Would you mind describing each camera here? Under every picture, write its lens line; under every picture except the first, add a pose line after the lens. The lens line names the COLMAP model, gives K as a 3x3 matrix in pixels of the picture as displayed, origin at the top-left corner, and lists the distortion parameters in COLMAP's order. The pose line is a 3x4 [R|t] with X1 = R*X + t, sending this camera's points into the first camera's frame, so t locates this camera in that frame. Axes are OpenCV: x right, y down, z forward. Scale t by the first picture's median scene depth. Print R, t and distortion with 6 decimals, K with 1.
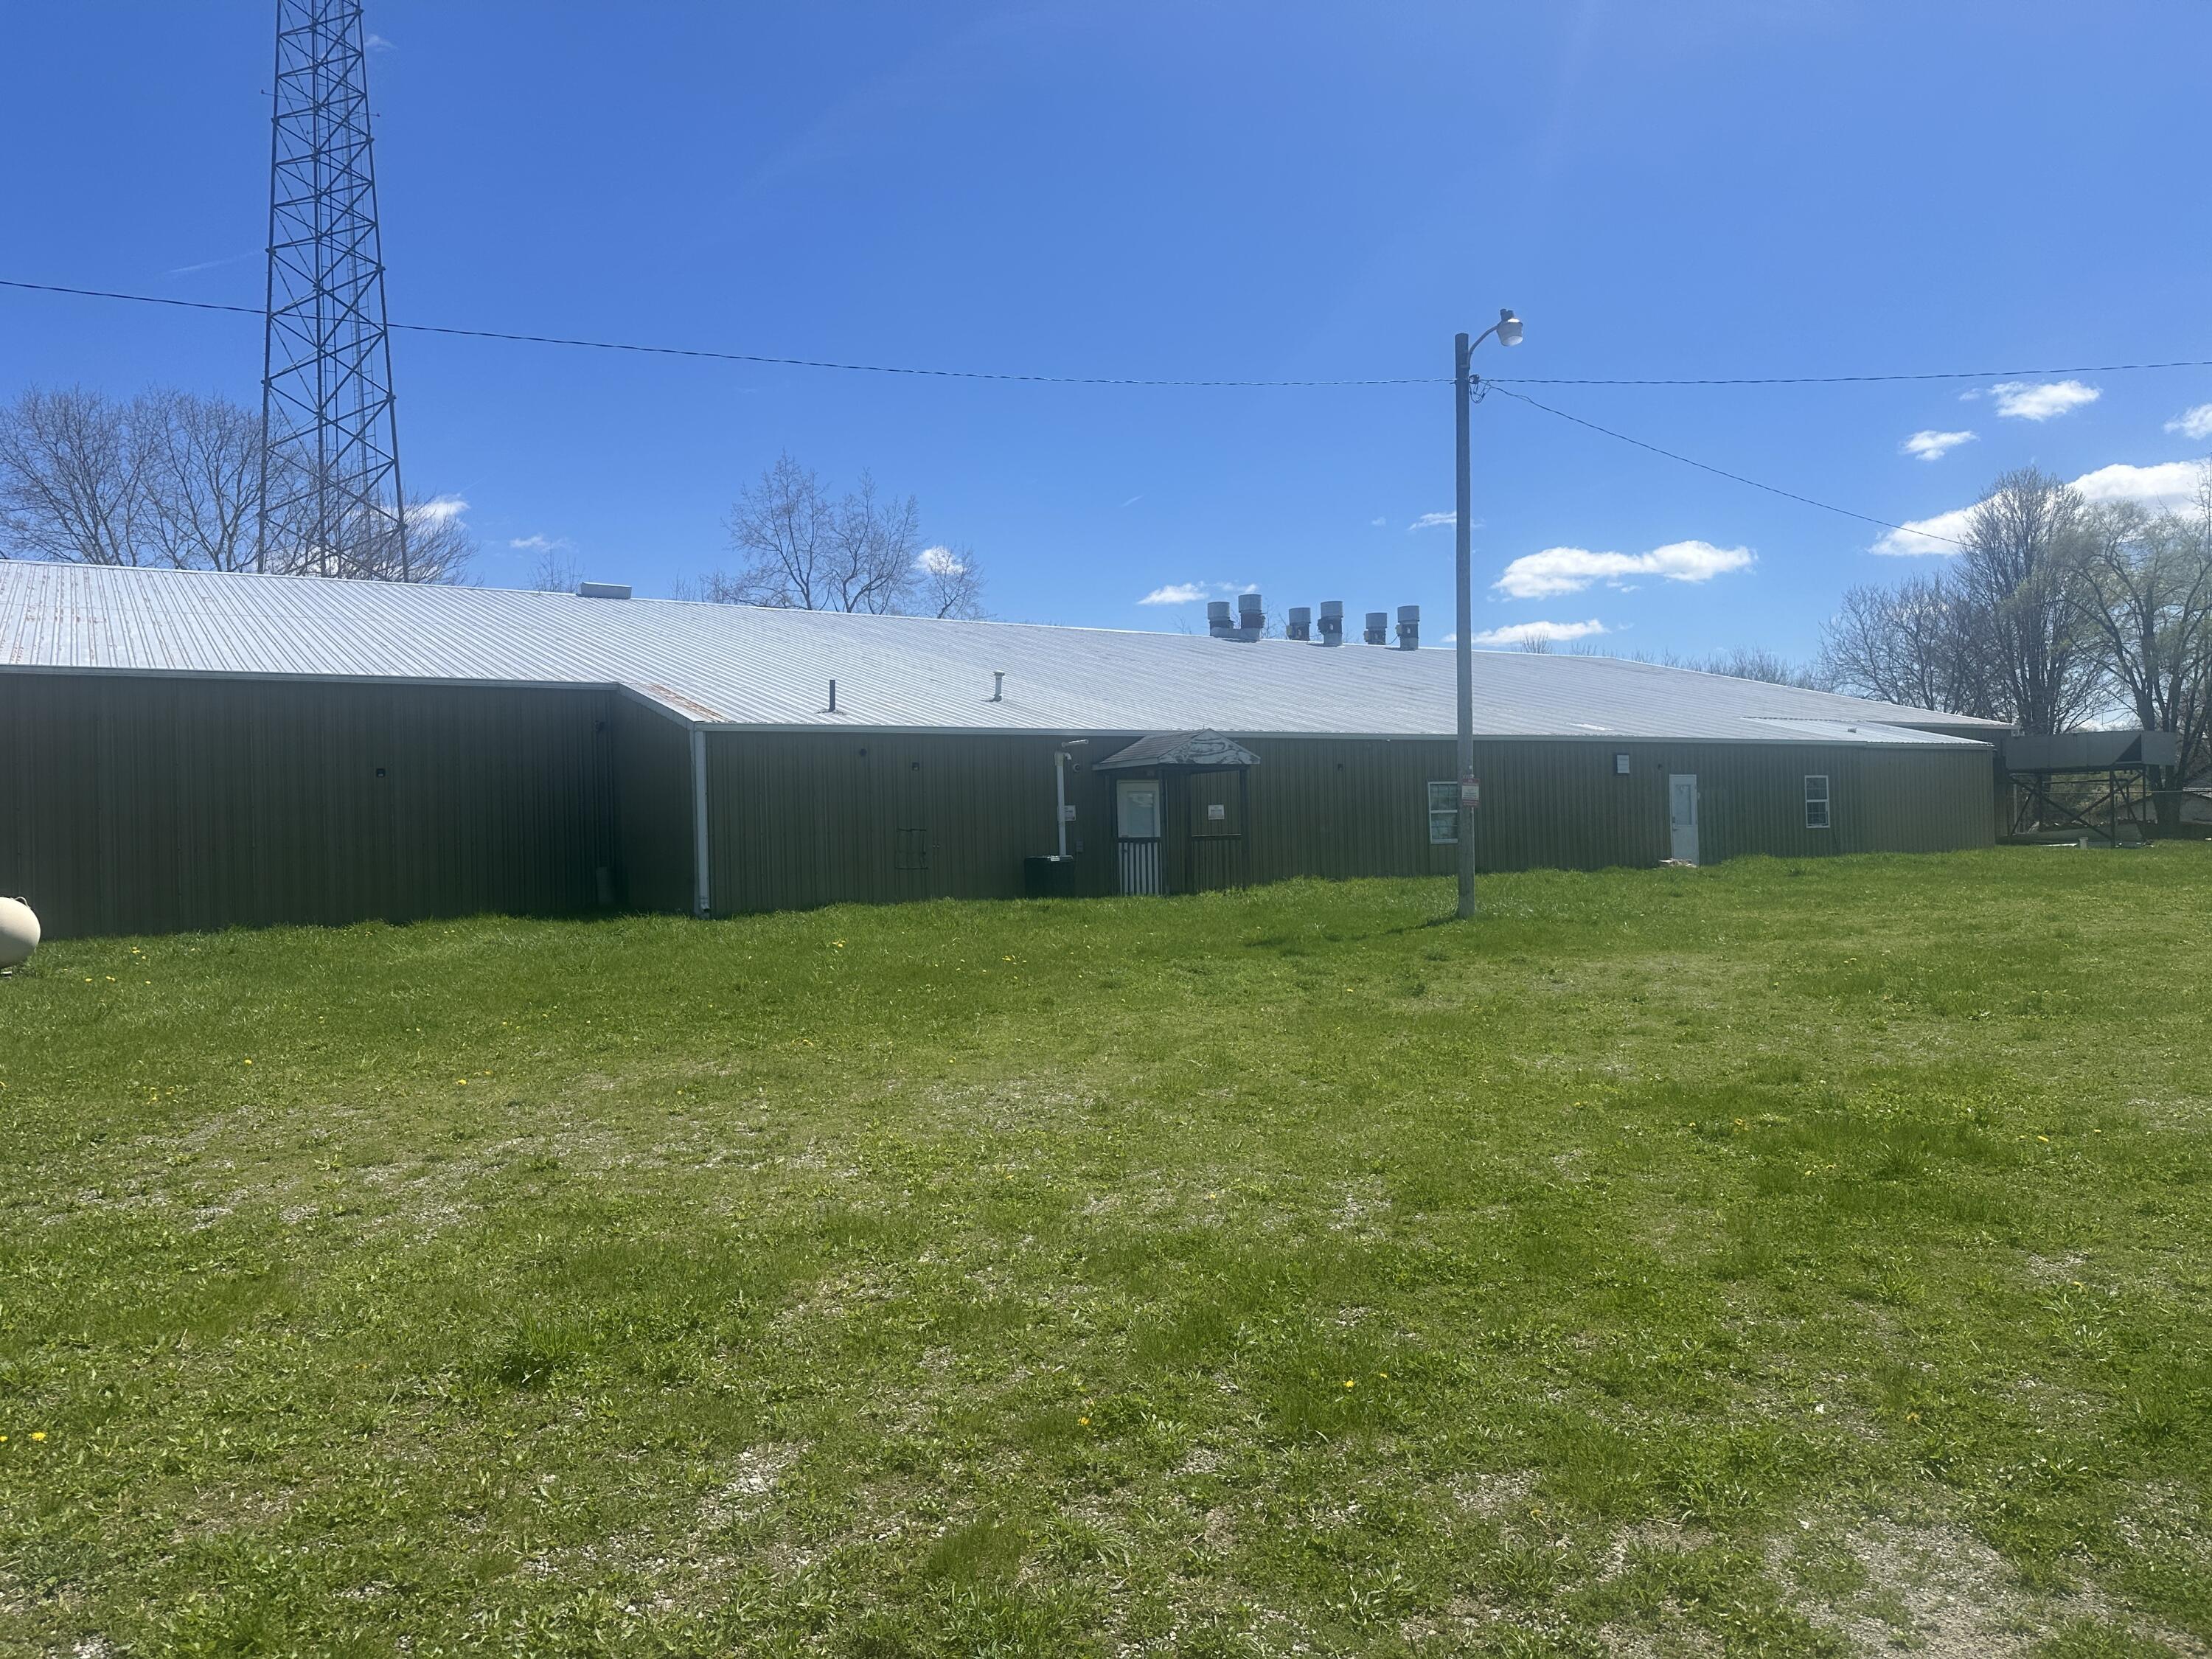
lens RADIAL K [[1550.0, 0, 1099.9], [0, 1550.0, 814.6], [0, 0, 1]] dist [0.083435, -0.102716]
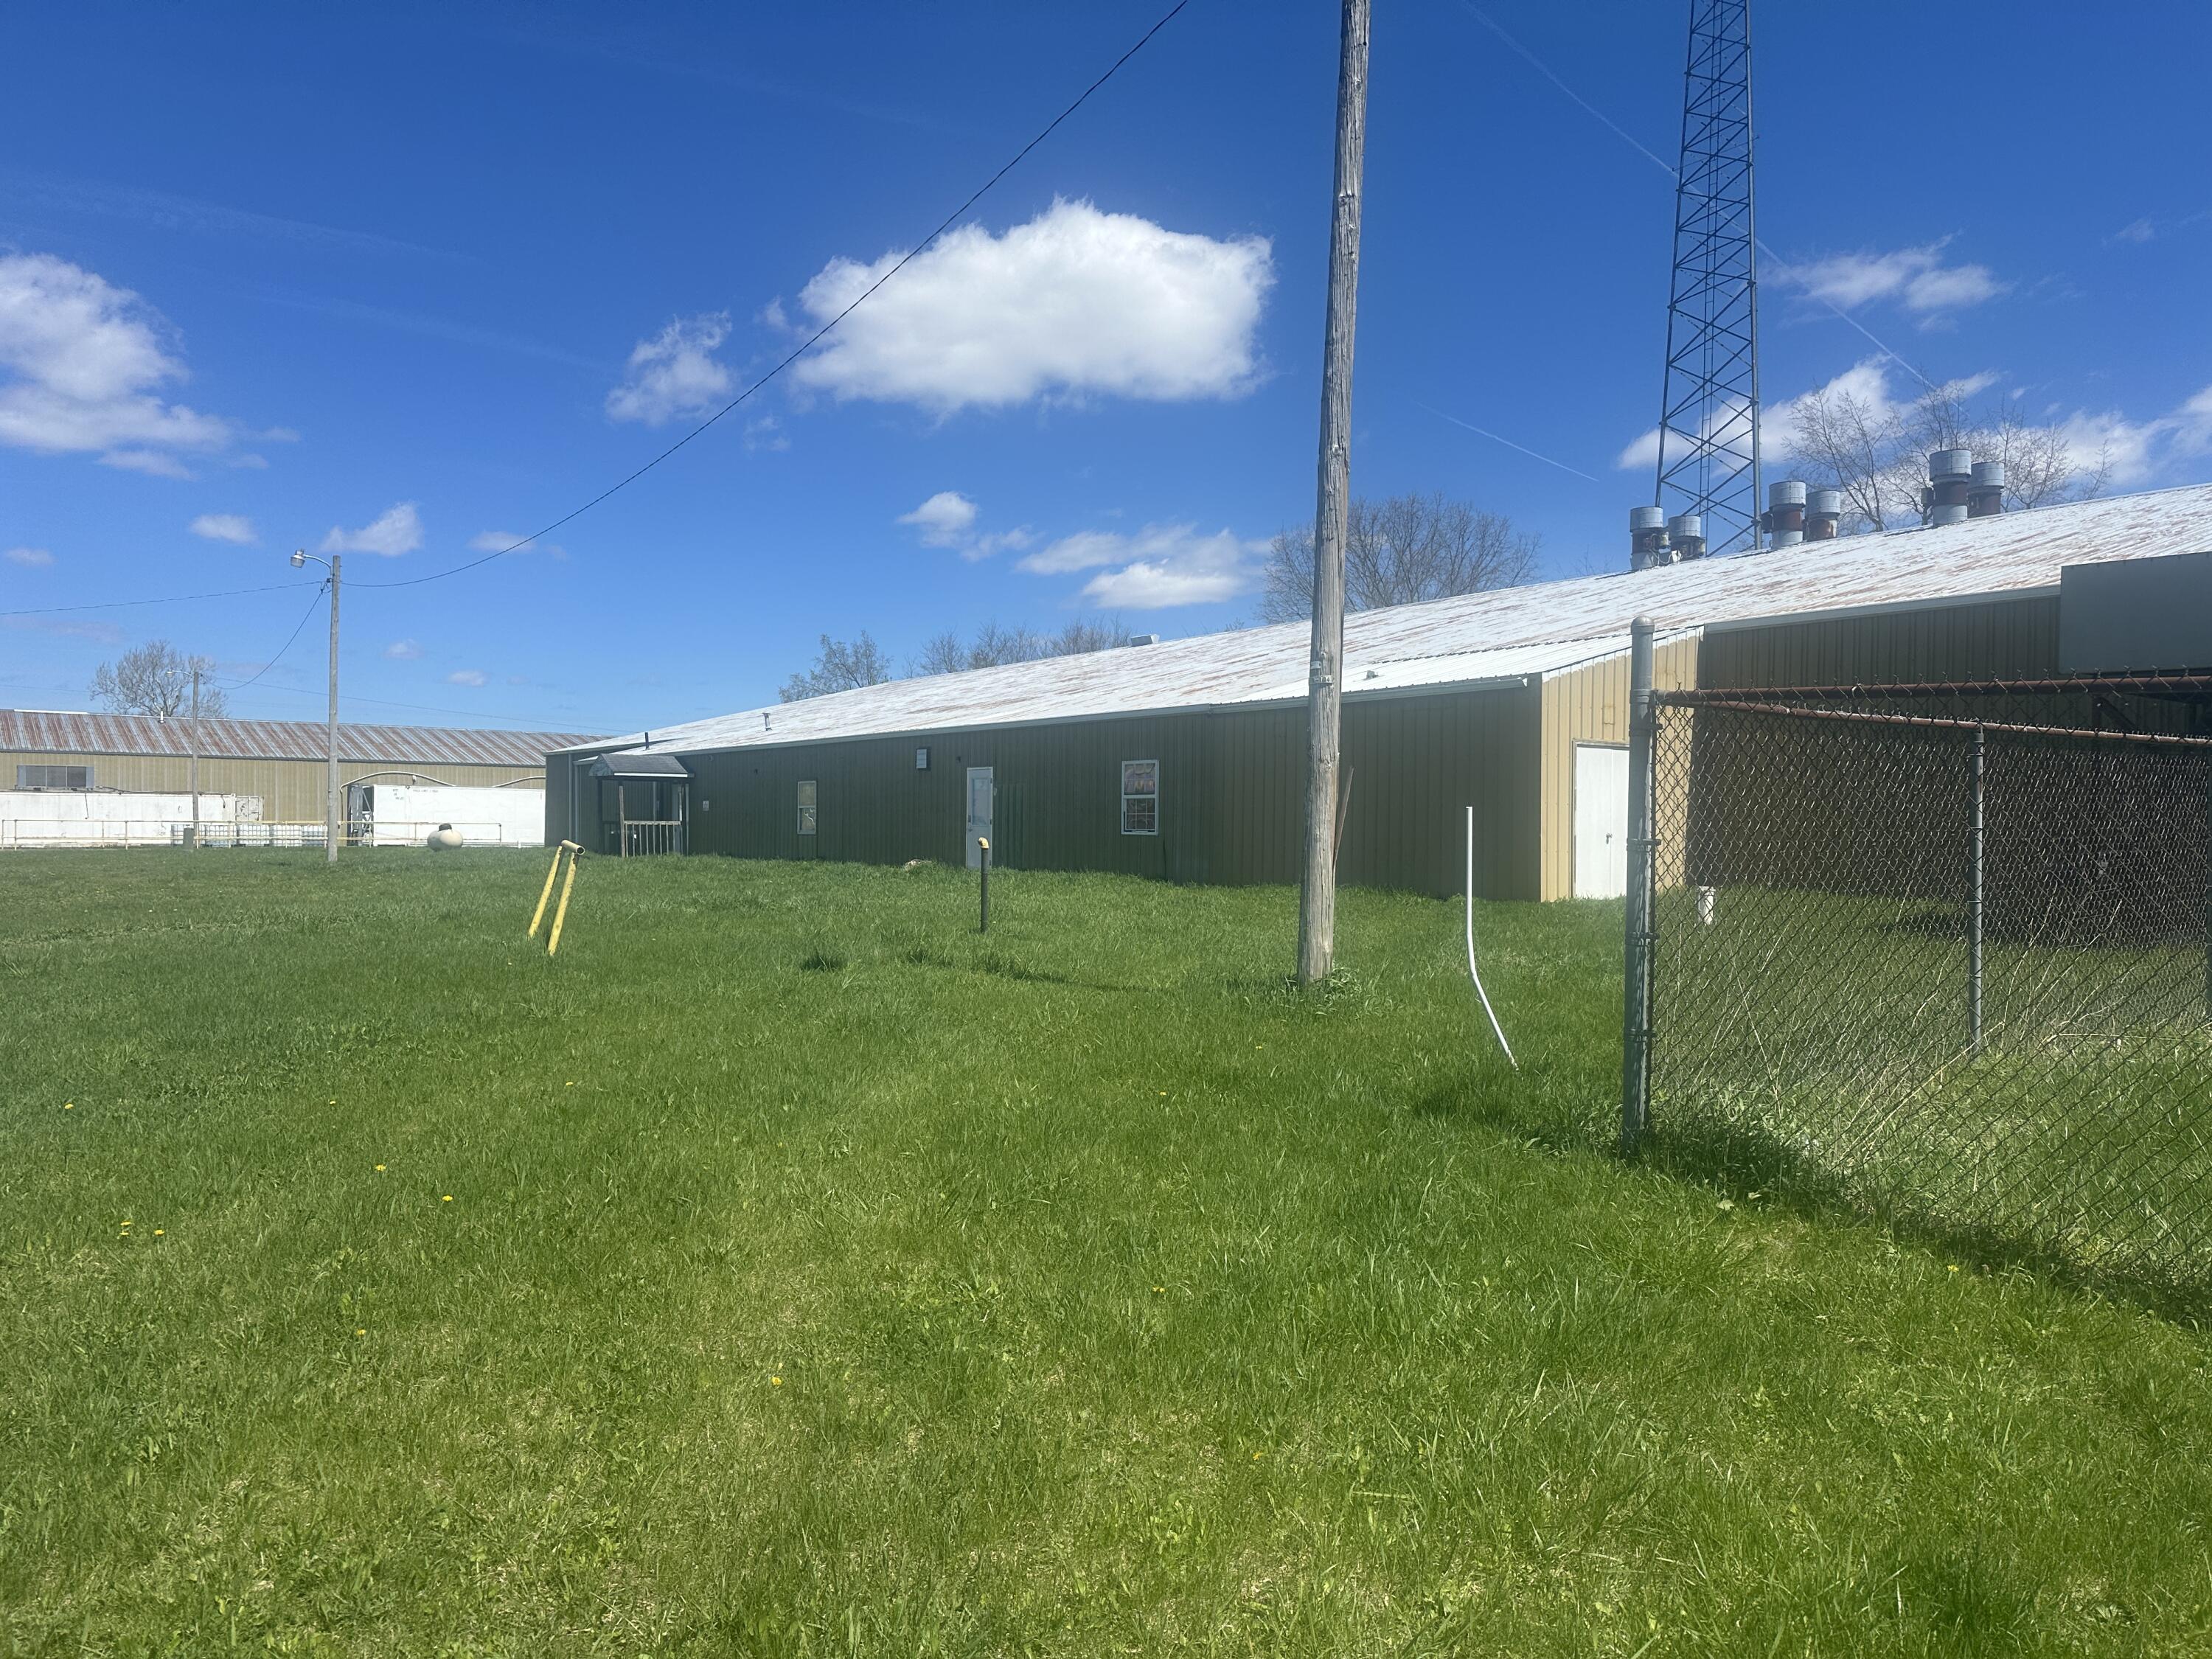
lens RADIAL K [[1550.0, 0, 1114.1], [0, 1550.0, 832.1], [0, 0, 1]] dist [0.083435, -0.102716]
pose [[0.067466, 0.031461, -0.997225, 1.248903], [0.007439, 0.999459, 0.032035, -0.016185], [0.997694, -0.009580, 0.067196, 1.013728]]
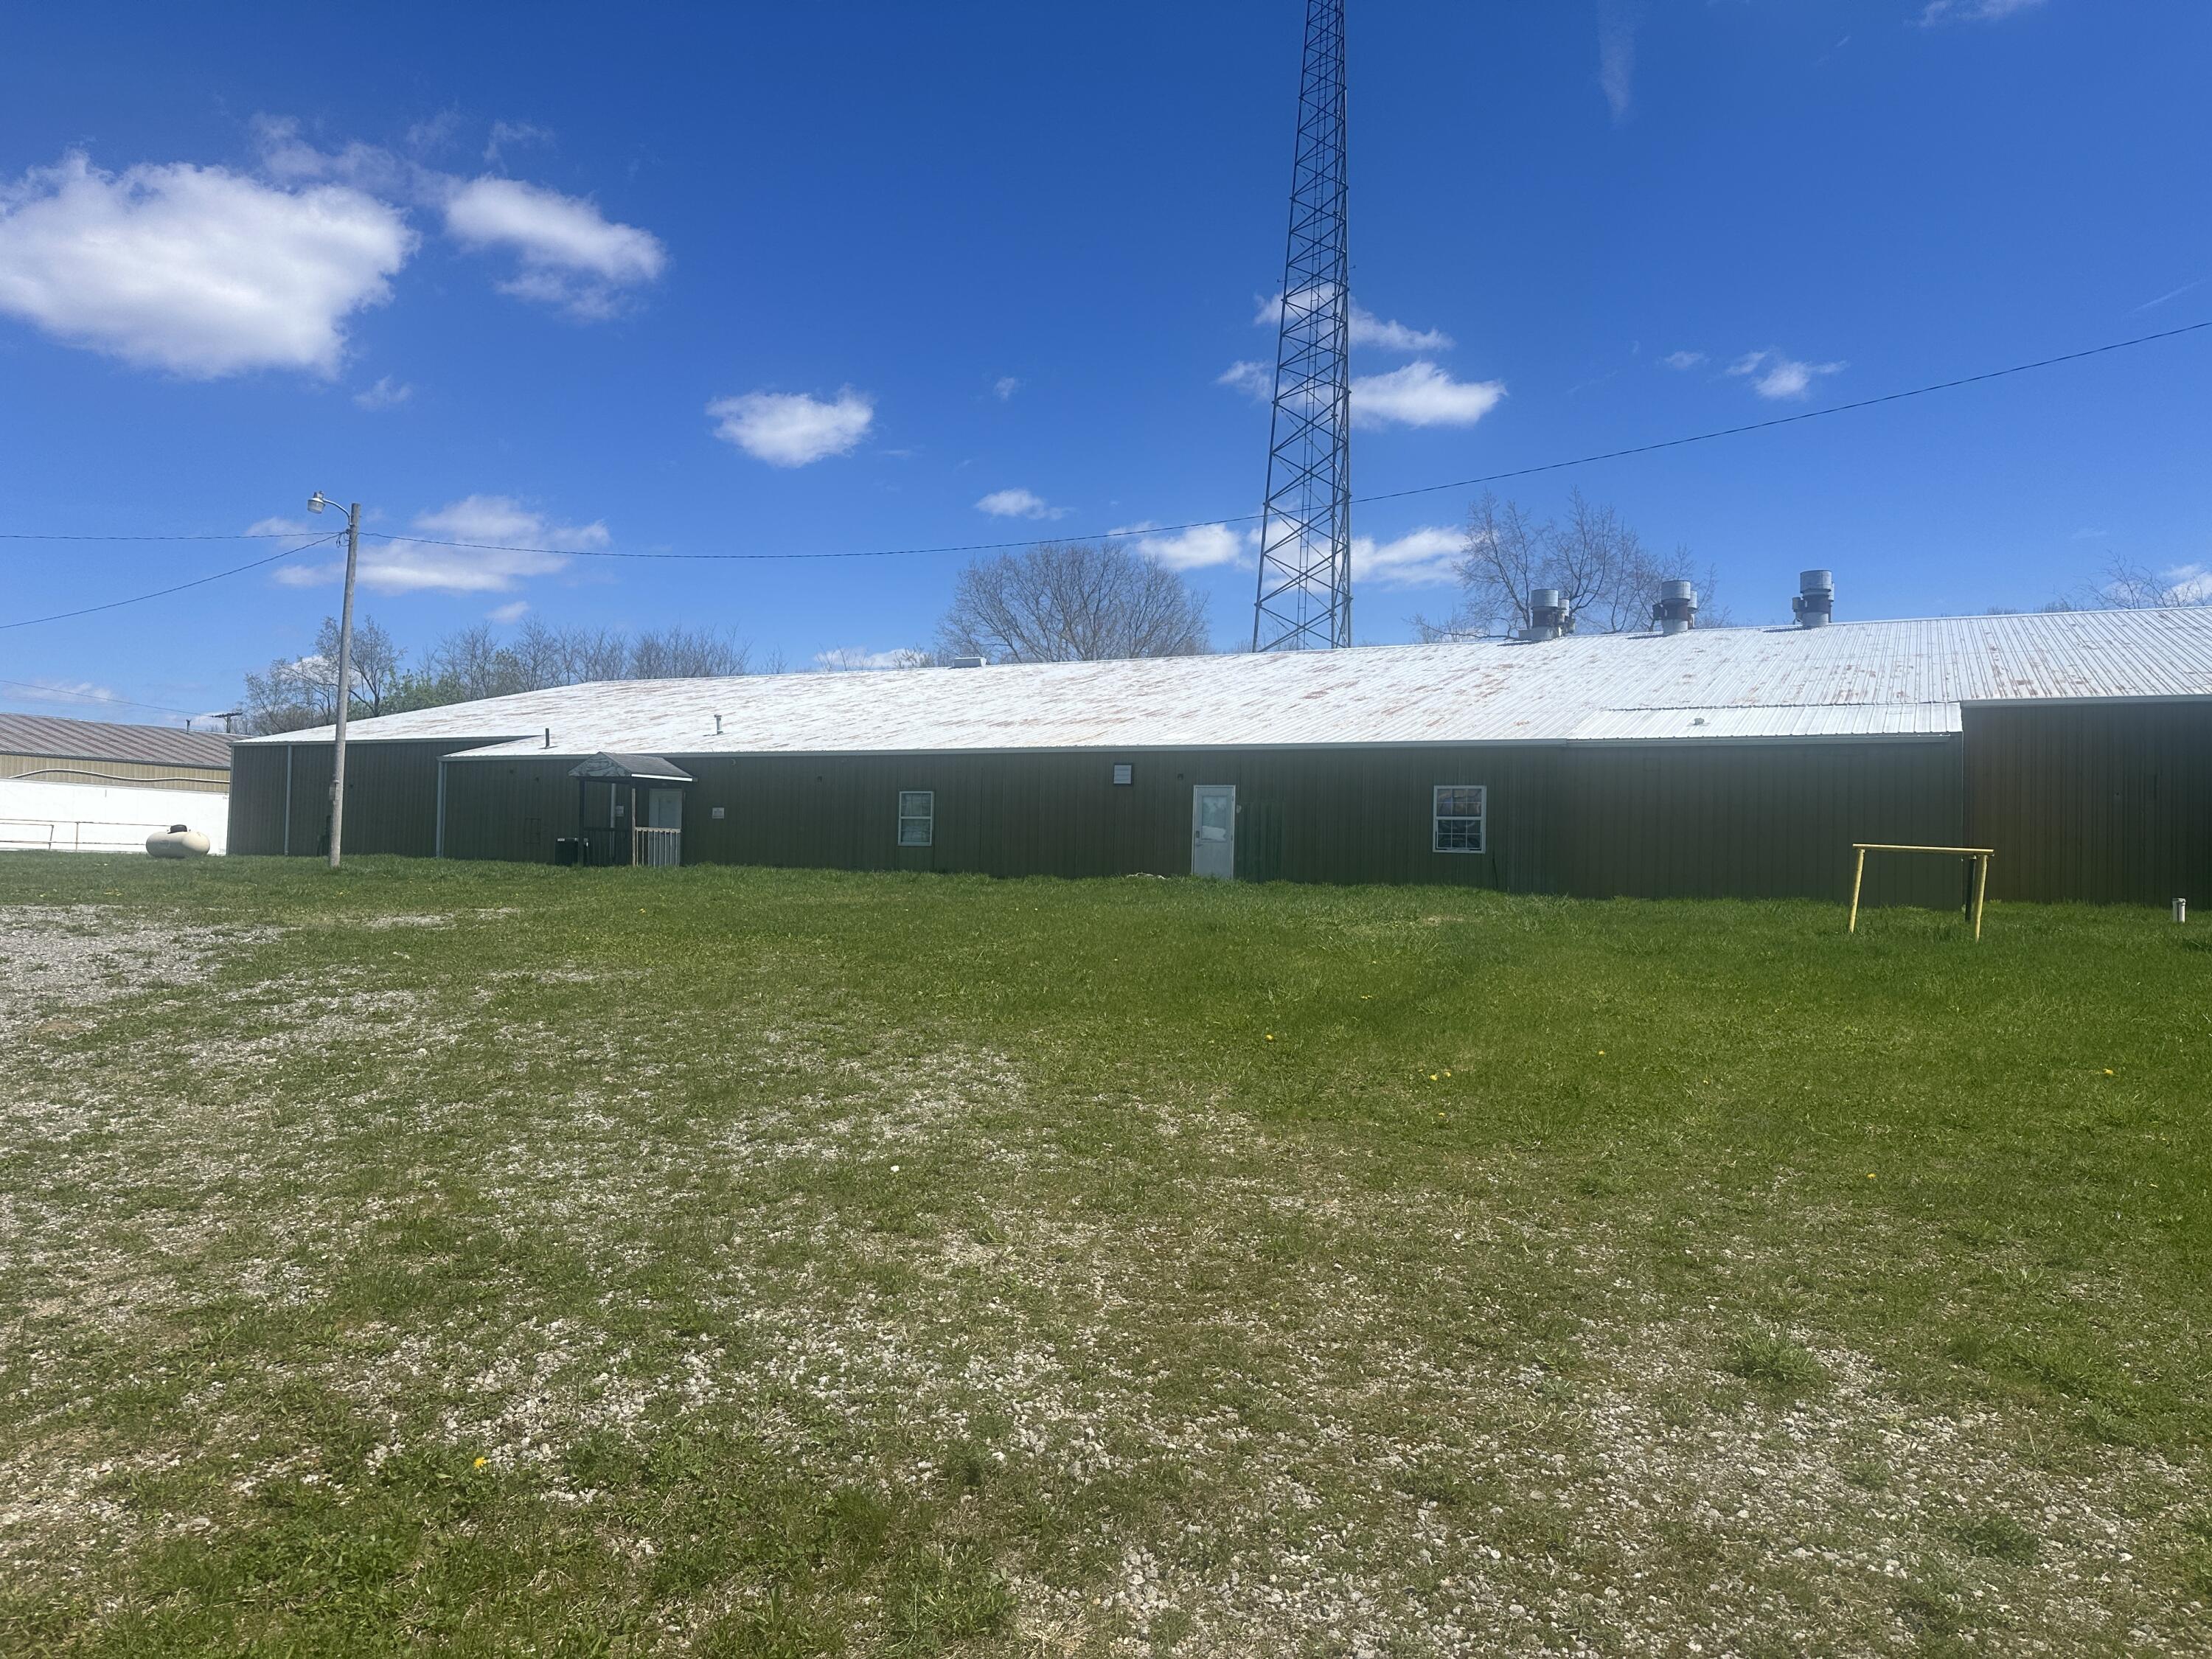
lens RADIAL K [[1550.0, 0, 1136.7], [0, 1550.0, 786.5], [0, 0, 1]] dist [0.083435, -0.102716]
pose [[0.466320, -0.007533, -0.884584, 1.146010], [-0.028065, 0.999334, -0.023306, -0.002452], [0.884171, 0.035694, 0.465799, 0.539810]]
